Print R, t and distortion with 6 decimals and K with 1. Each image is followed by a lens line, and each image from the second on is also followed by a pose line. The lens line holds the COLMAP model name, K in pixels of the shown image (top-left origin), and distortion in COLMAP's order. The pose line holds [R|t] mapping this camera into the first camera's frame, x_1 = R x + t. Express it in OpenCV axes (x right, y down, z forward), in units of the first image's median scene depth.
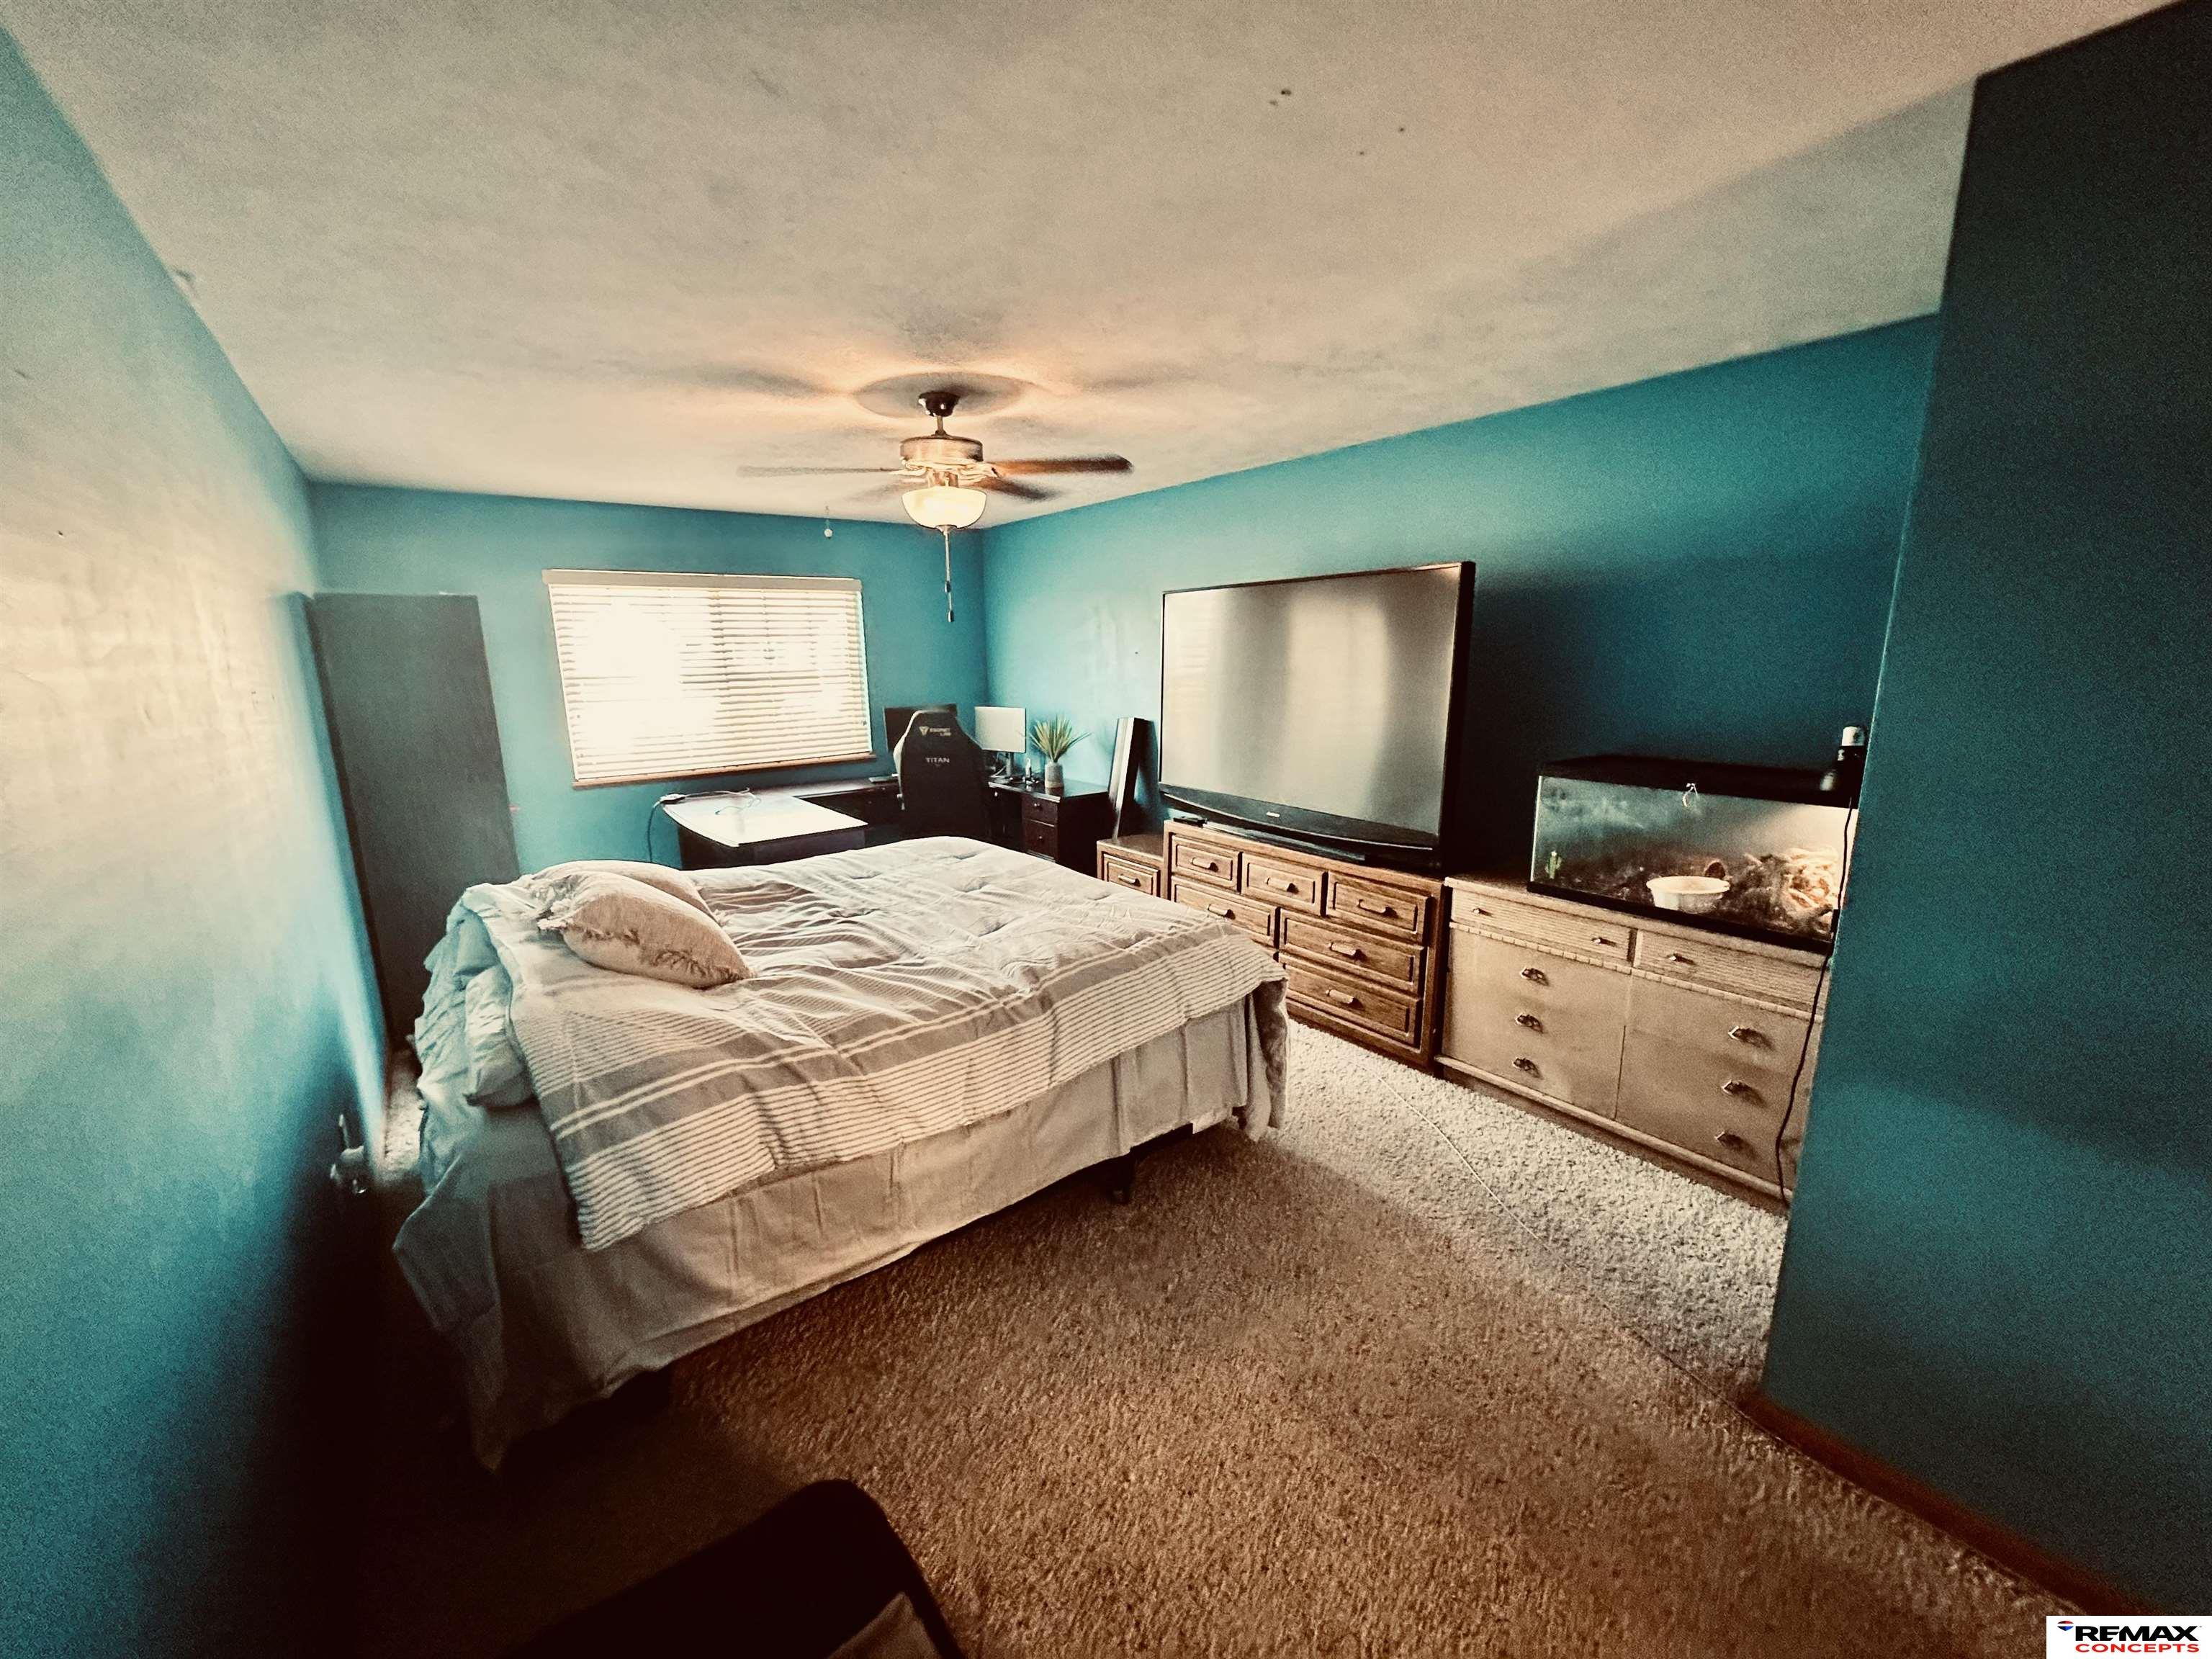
lens RADIAL K [[884.7, 0, 1113.6], [0, 884.7, 829.2], [0, 0, 1]] dist [-0.003929, 0.000736]
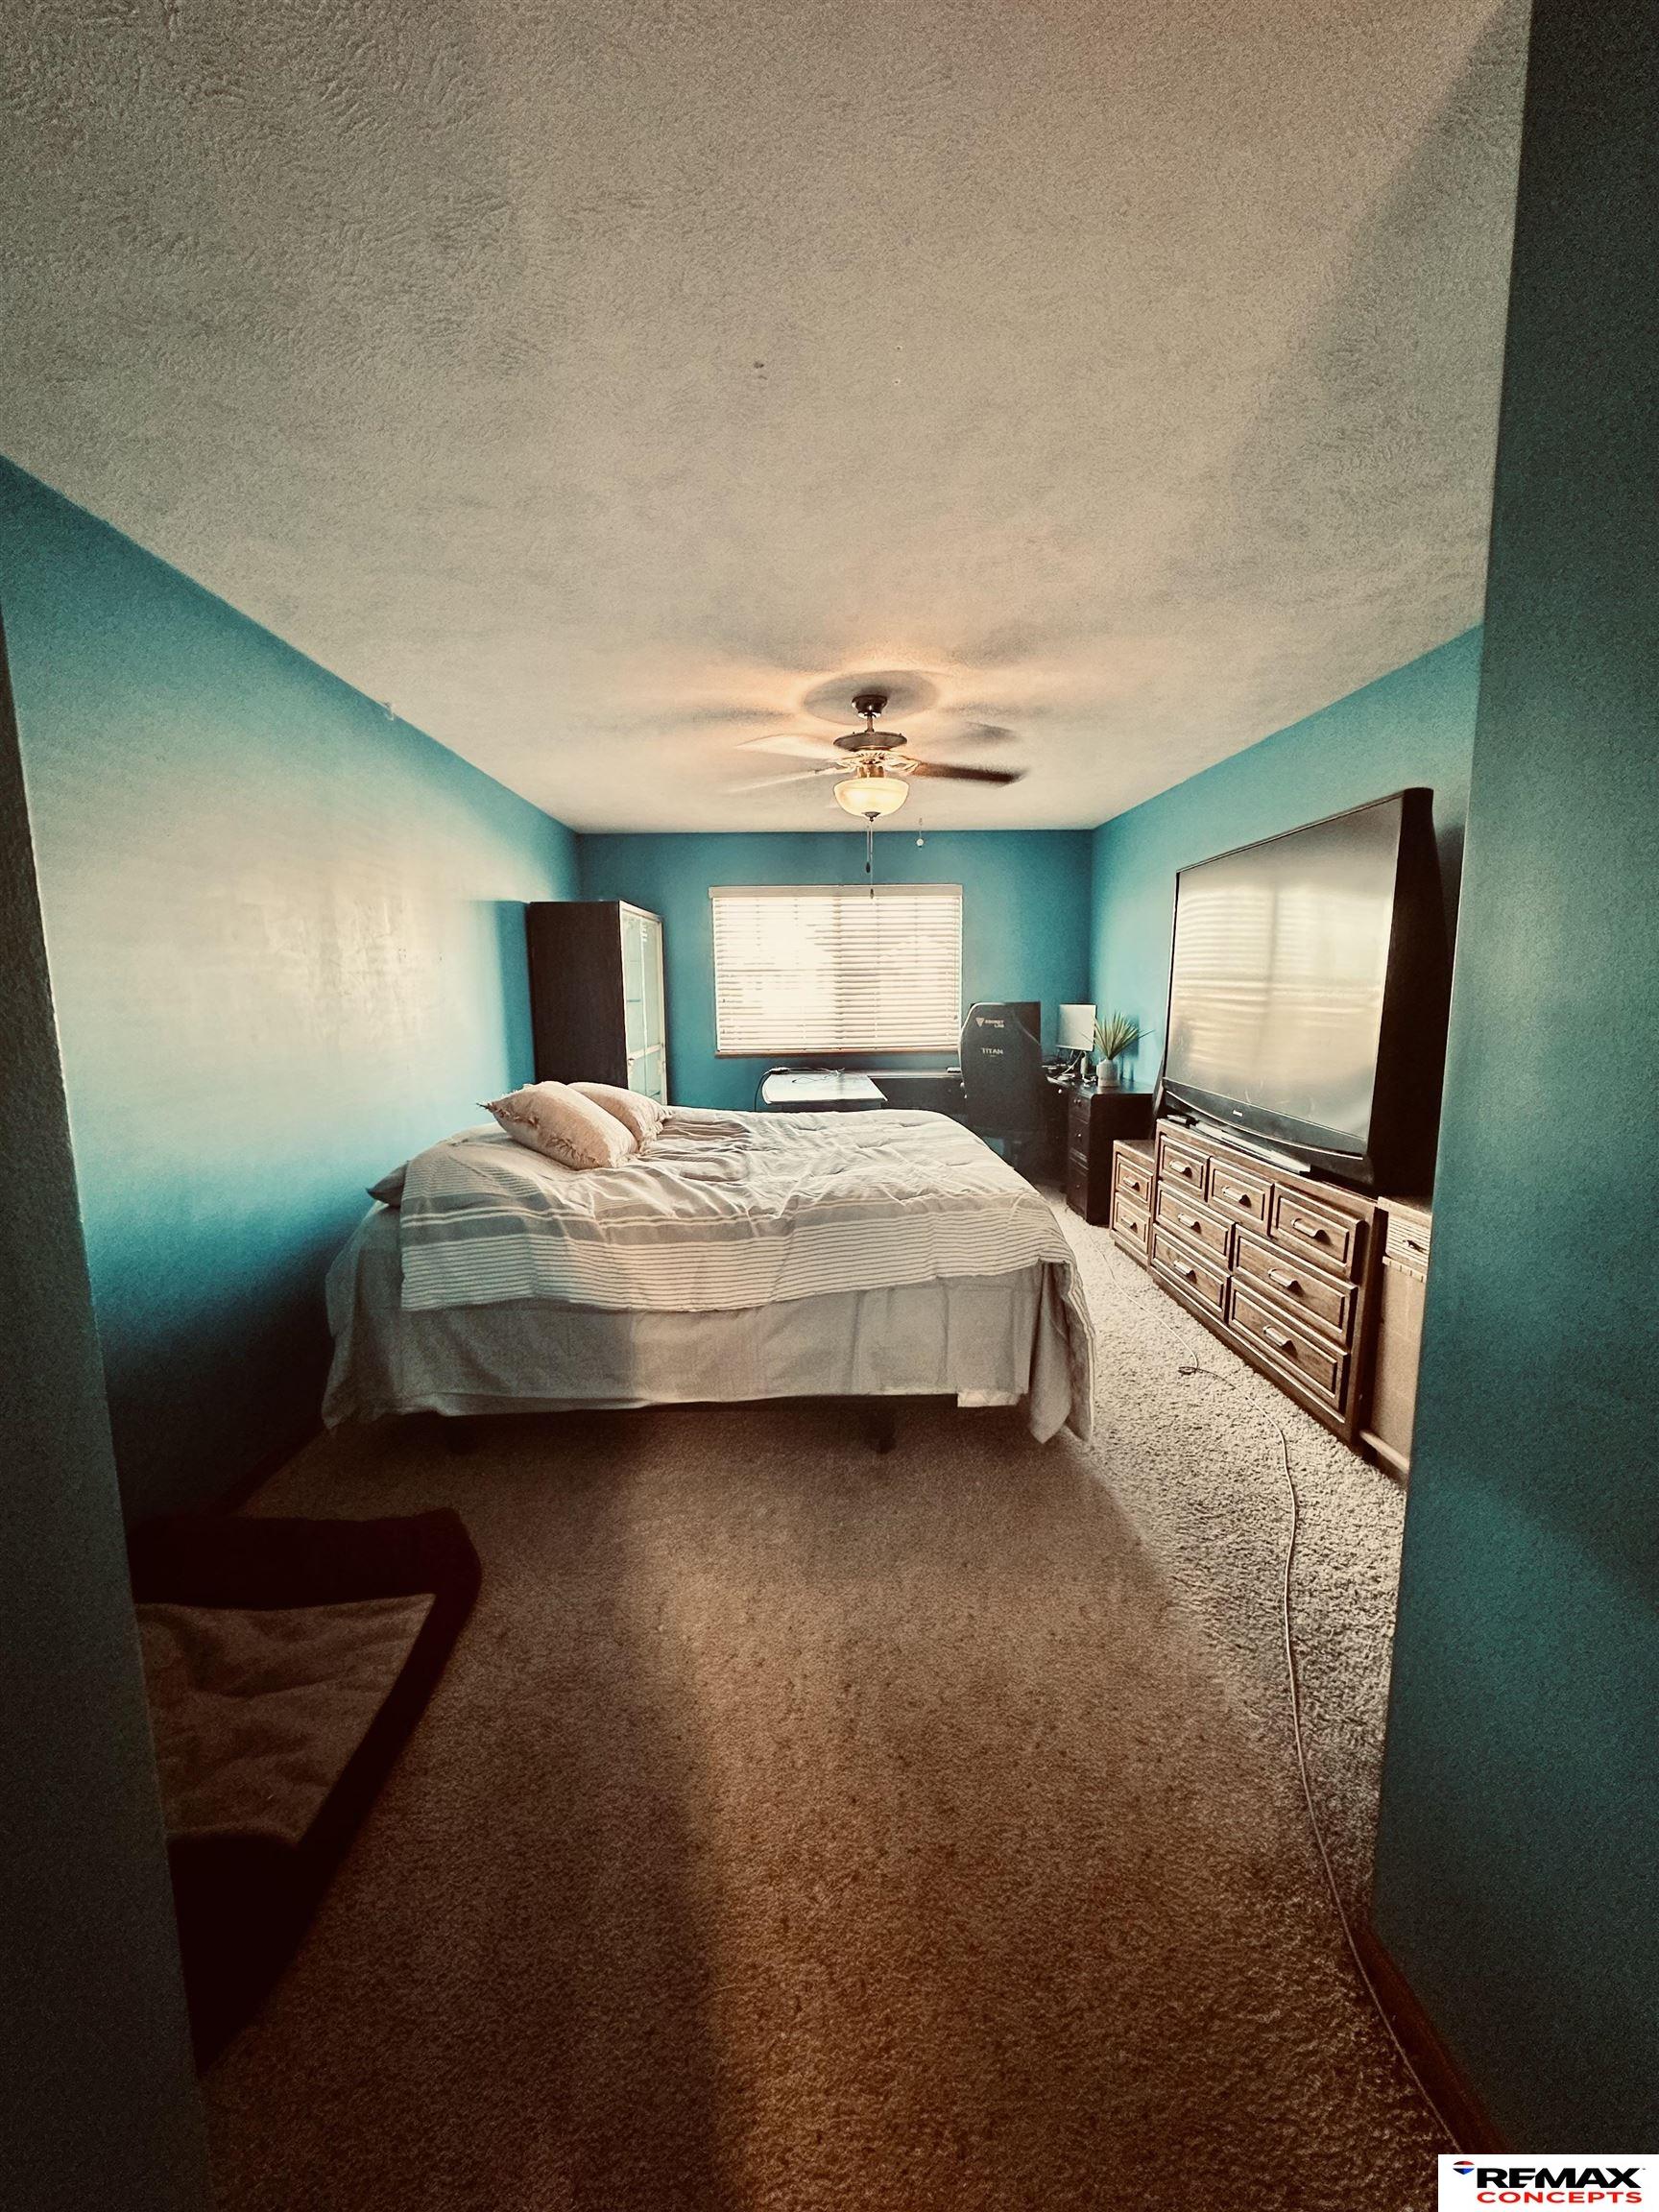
lens RADIAL K [[884.7, 0, 834.2], [0, 884.7, 1106.8], [0, 0, 1]] dist [-0.003929, 0.000736]
pose [[0.815236, 0.084562, -0.572921, 0.420895], [-0.116114, 0.993061, -0.018651, 0.045880], [0.567369, 0.081729, 0.819398, 0.091899]]
